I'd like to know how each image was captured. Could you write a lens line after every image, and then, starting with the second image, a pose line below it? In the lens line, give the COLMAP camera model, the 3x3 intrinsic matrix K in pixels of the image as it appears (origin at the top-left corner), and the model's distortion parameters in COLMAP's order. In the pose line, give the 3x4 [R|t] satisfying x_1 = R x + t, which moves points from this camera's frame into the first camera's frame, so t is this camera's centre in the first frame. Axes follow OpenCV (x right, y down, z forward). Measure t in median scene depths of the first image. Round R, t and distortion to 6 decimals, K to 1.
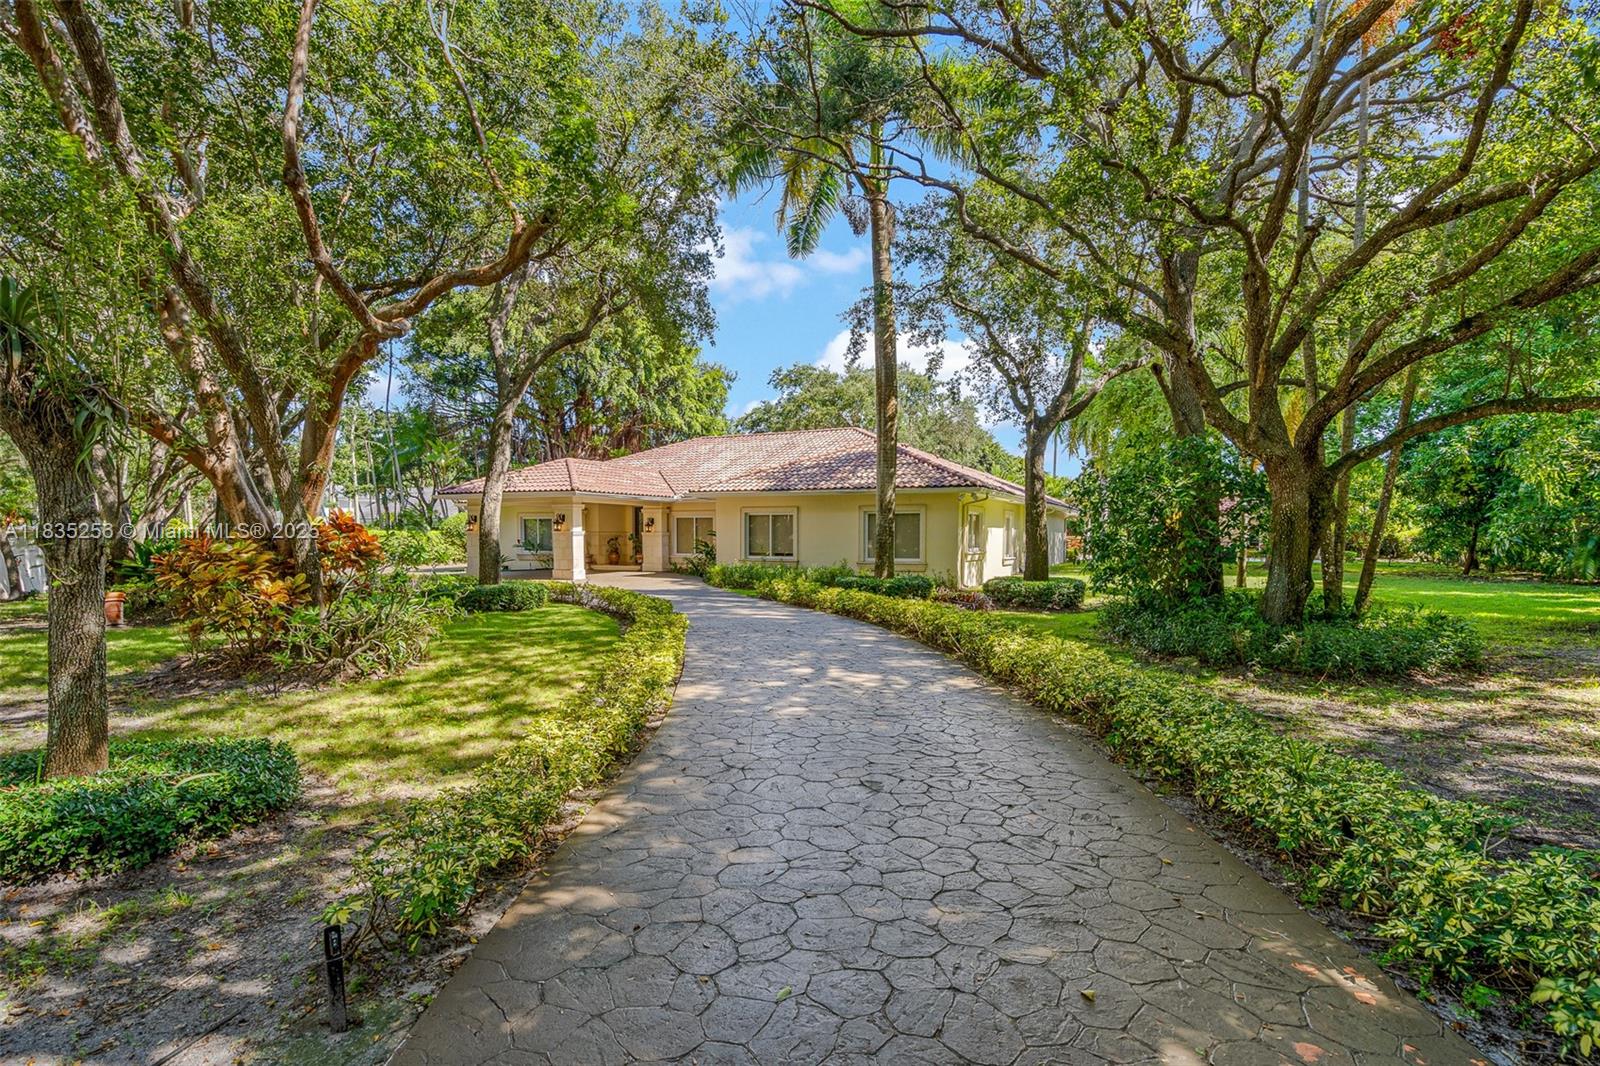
lens RADIAL K [[727.7, 0, 796.5], [0, 727.7, 529.6], [0, 0, 1]] dist [-0.002253, 0.000646]
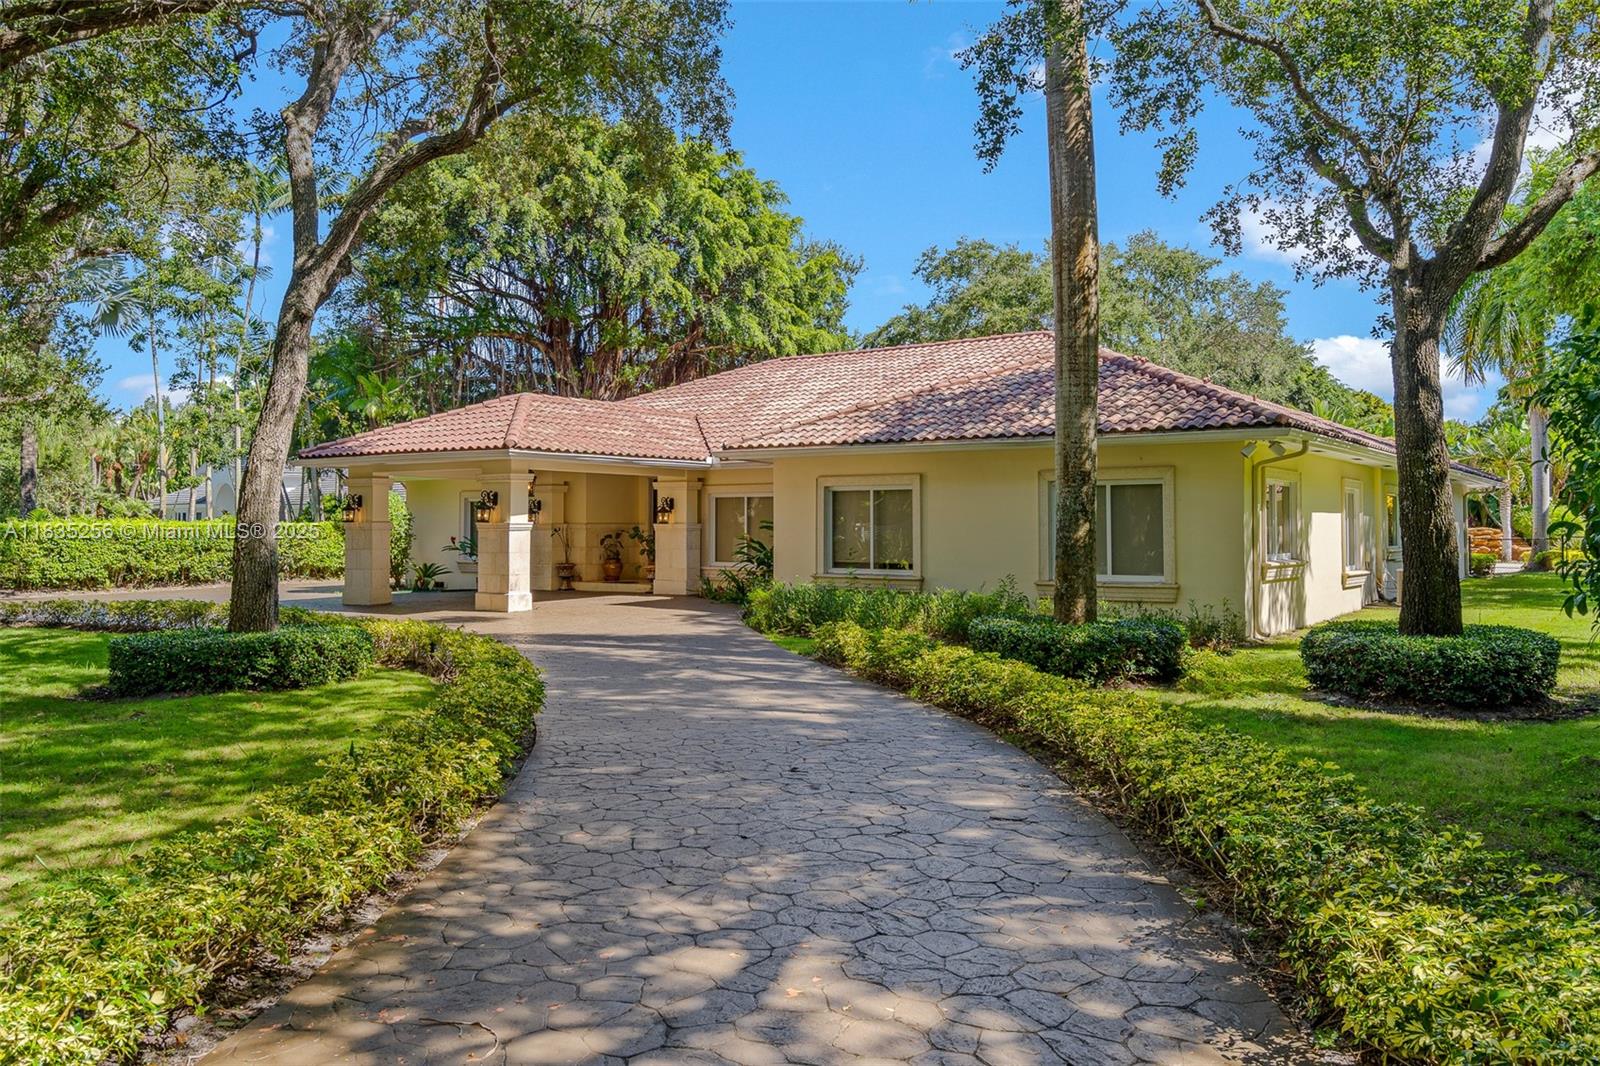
lens RADIAL K [[1197.4, 0, 802.6], [0, 1197.4, 433.8], [0, 0, 1]] dist [0.031565, -0.004295]
pose [[0.990143, -0.013250, -0.139430, 0.034964], [0.003413, 0.997502, -0.070559, 0.000246], [0.140017, 0.069388, 0.987715, 0.131043]]
